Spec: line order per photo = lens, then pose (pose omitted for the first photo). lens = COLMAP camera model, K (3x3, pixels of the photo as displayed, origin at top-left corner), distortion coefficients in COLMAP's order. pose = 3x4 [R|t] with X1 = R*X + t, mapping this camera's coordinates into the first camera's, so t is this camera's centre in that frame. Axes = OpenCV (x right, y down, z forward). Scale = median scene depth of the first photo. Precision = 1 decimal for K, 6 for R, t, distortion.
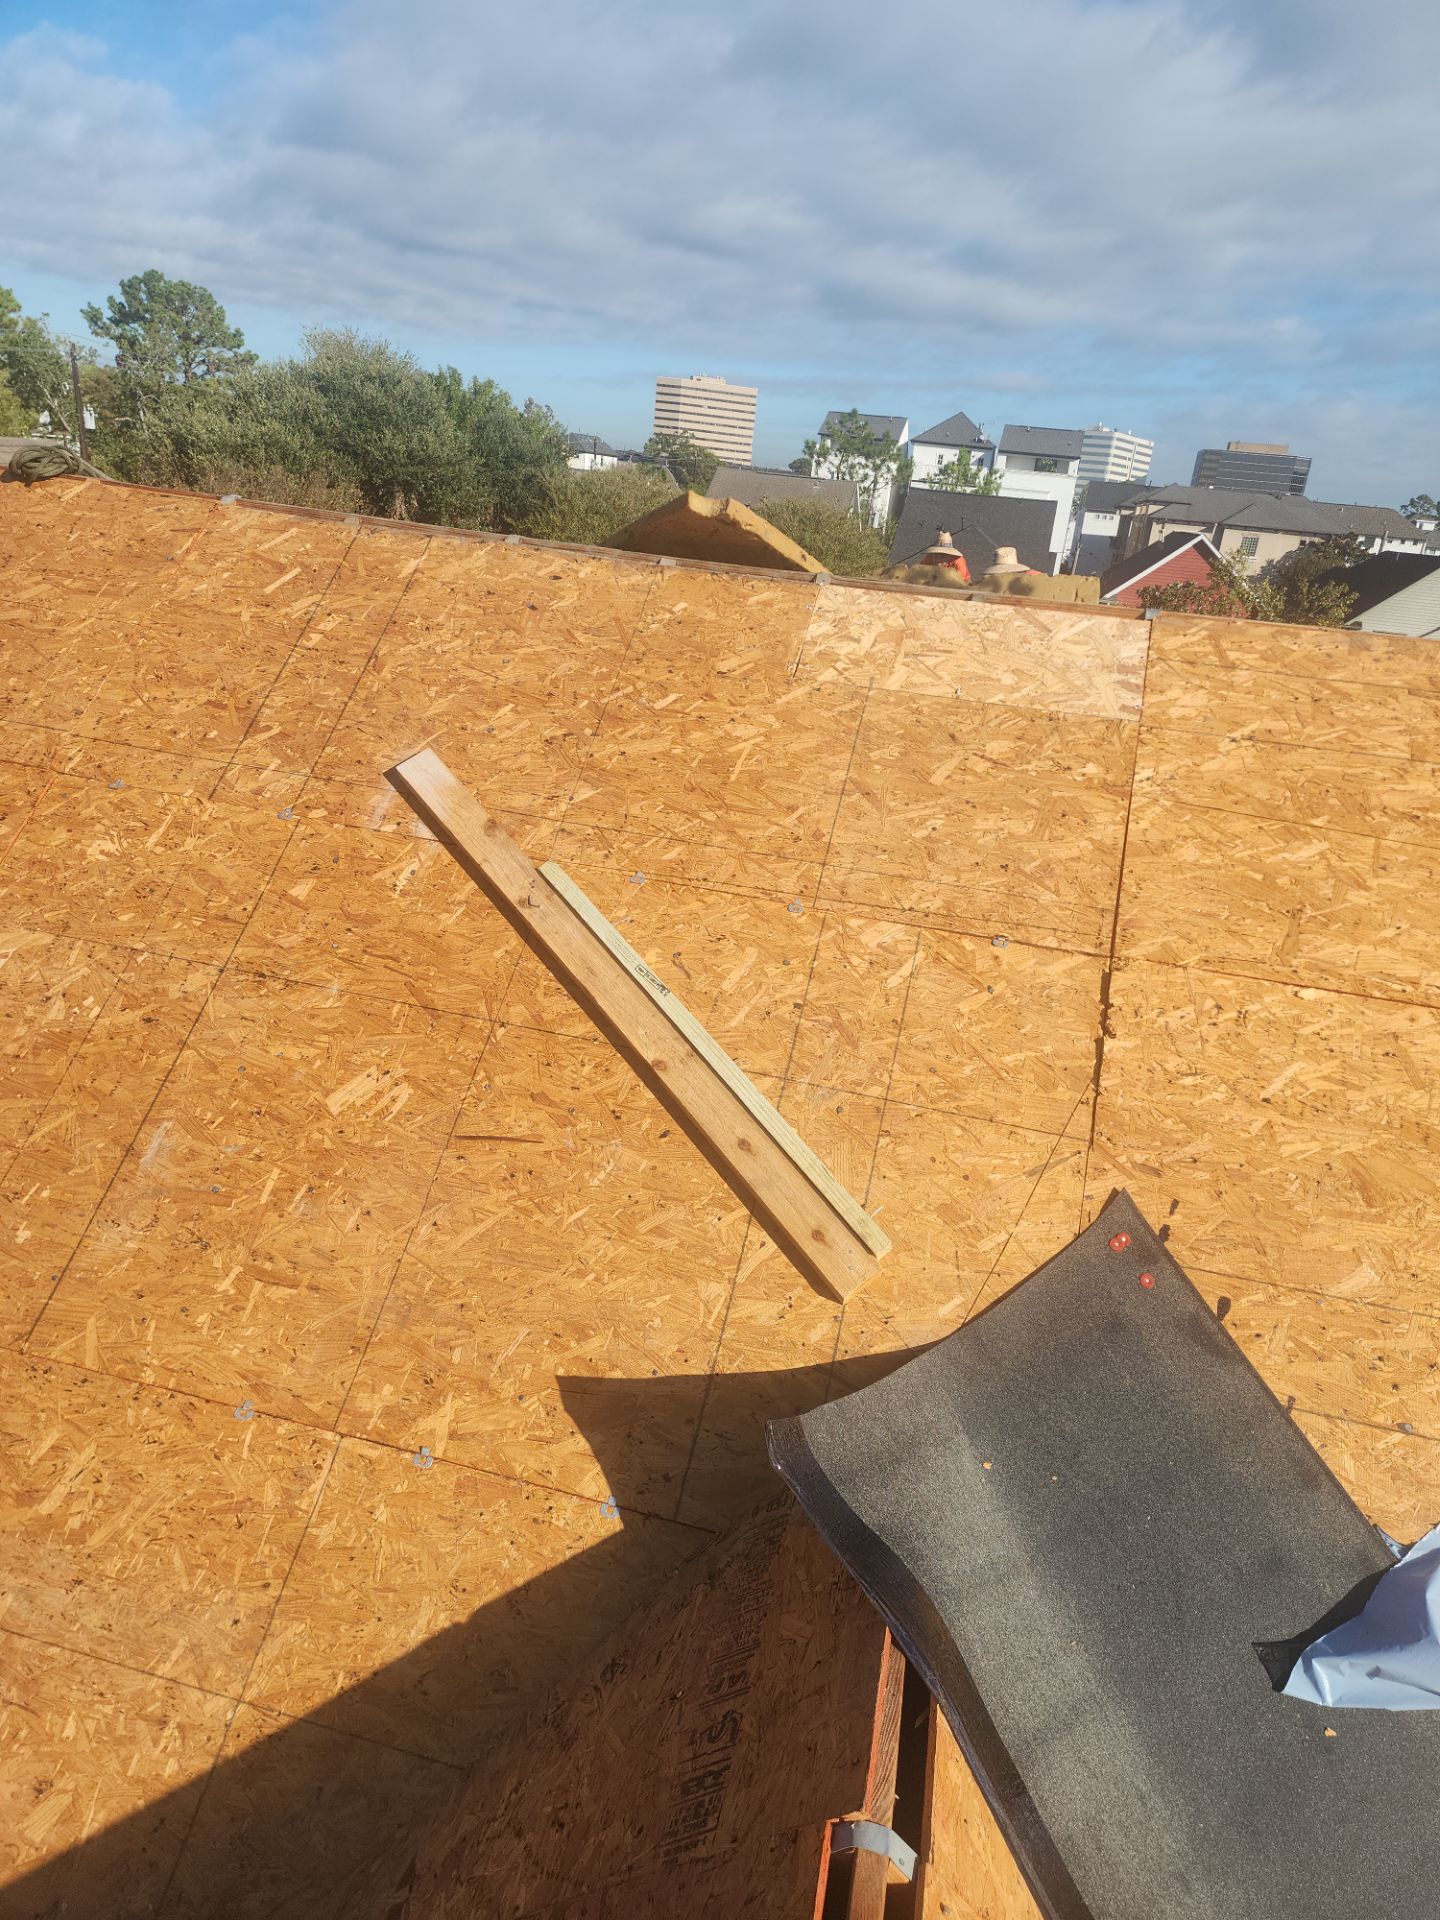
lens RADIAL K [[1267.3, 0, 723.2], [0, 1267.3, 961.0], [0, 0, 1]] dist [0.083611, -0.071287]
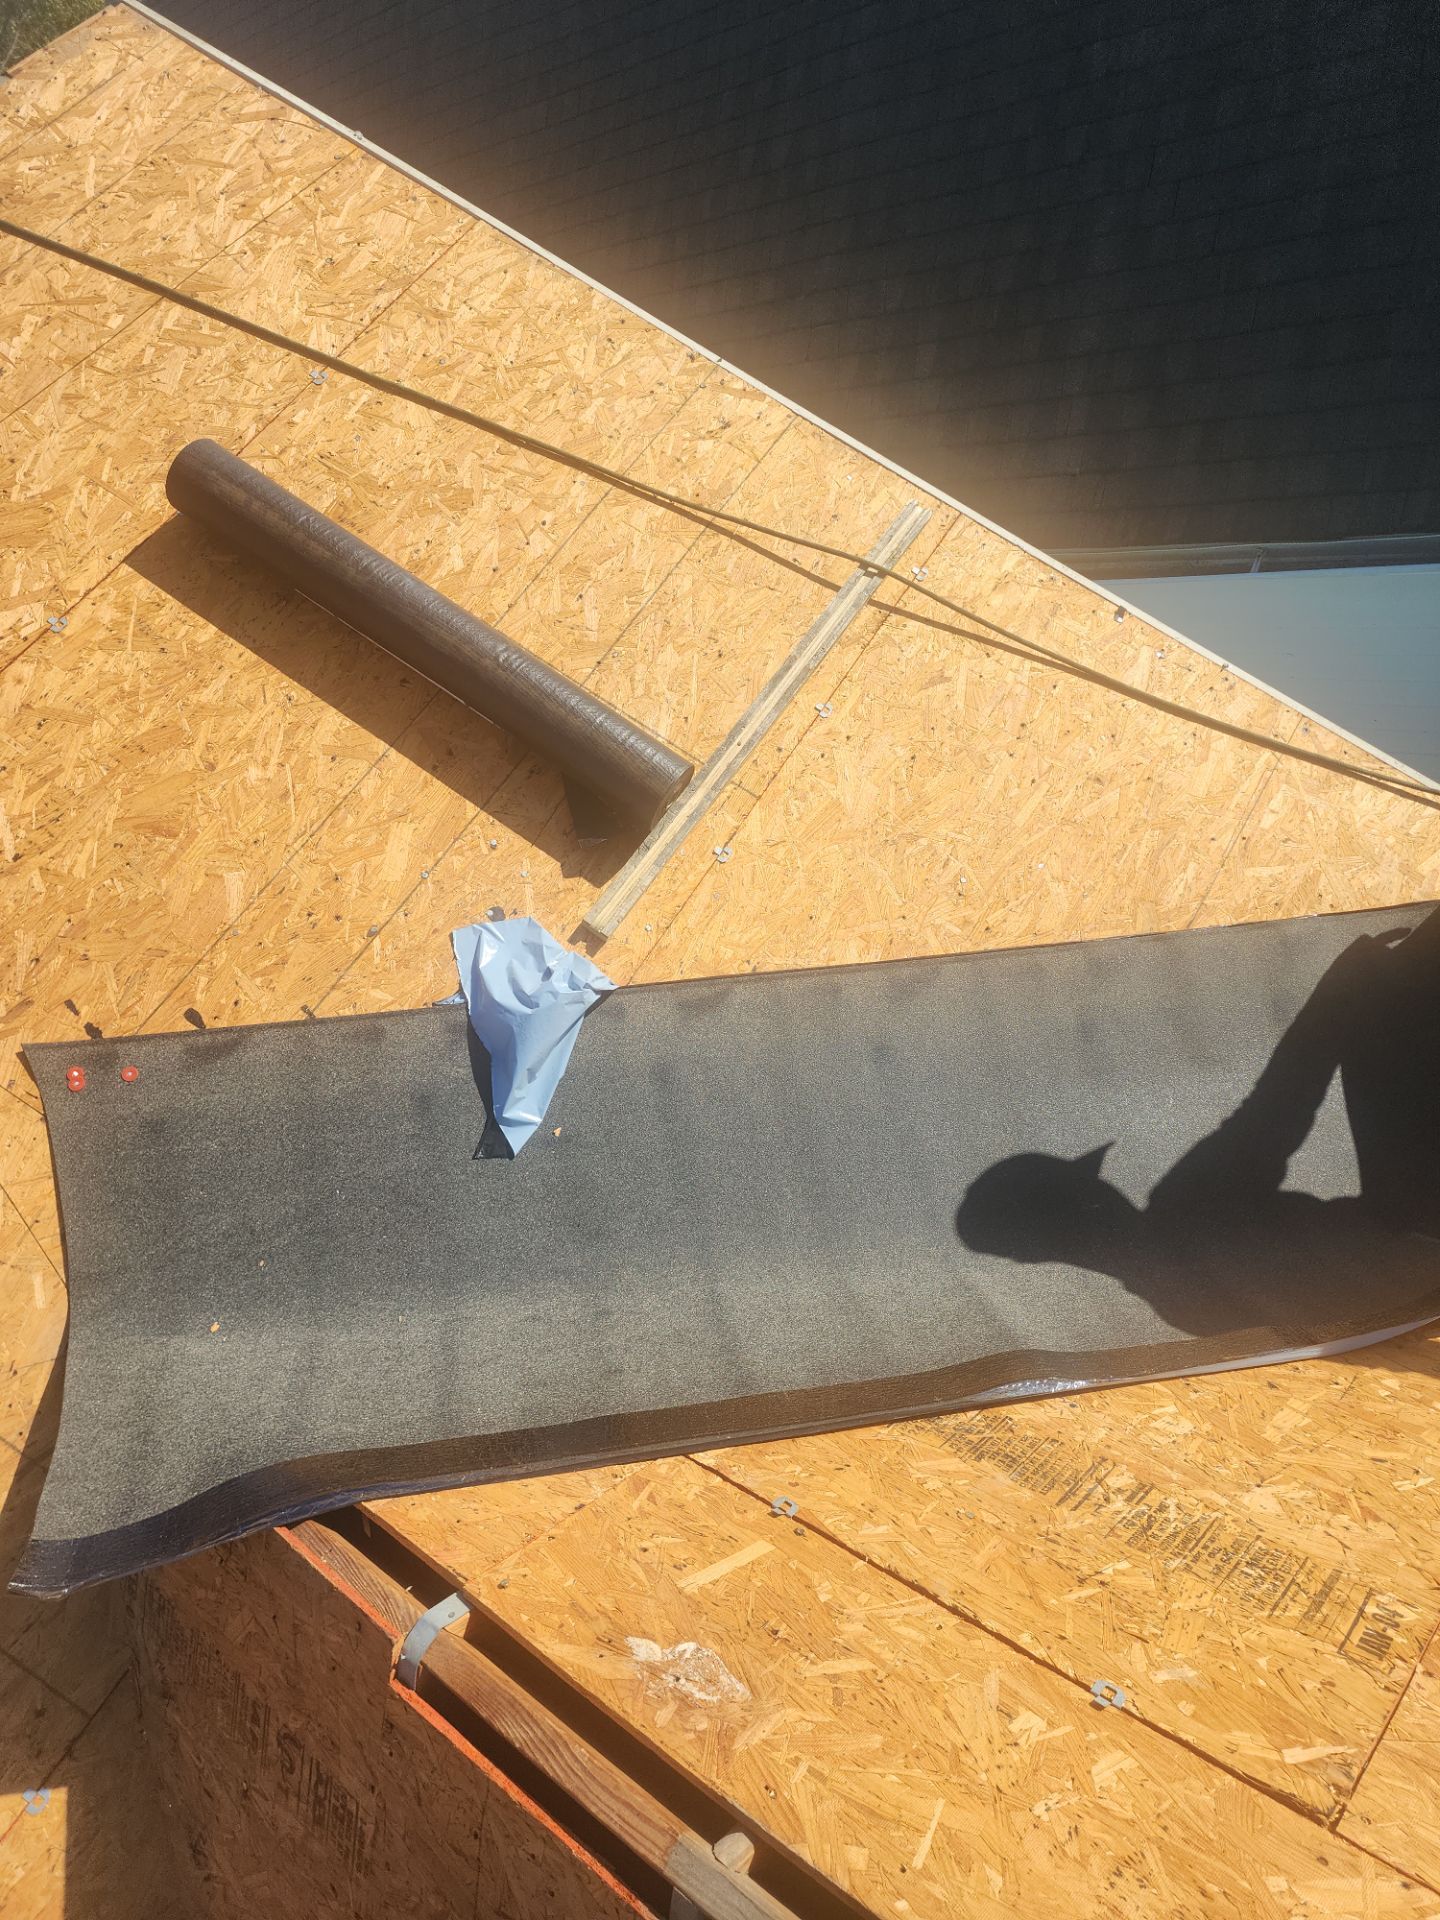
lens RADIAL K [[1267.3, 0, 723.2], [0, 1267.3, 961.0], [0, 0, 1]] dist [0.083611, -0.071287]
pose [[0.316732, -0.843660, 0.433496, 0.141097], [0.727855, 0.509232, 0.459250, 0.099261], [-0.608201, 0.170063, 0.775352, 0.018310]]
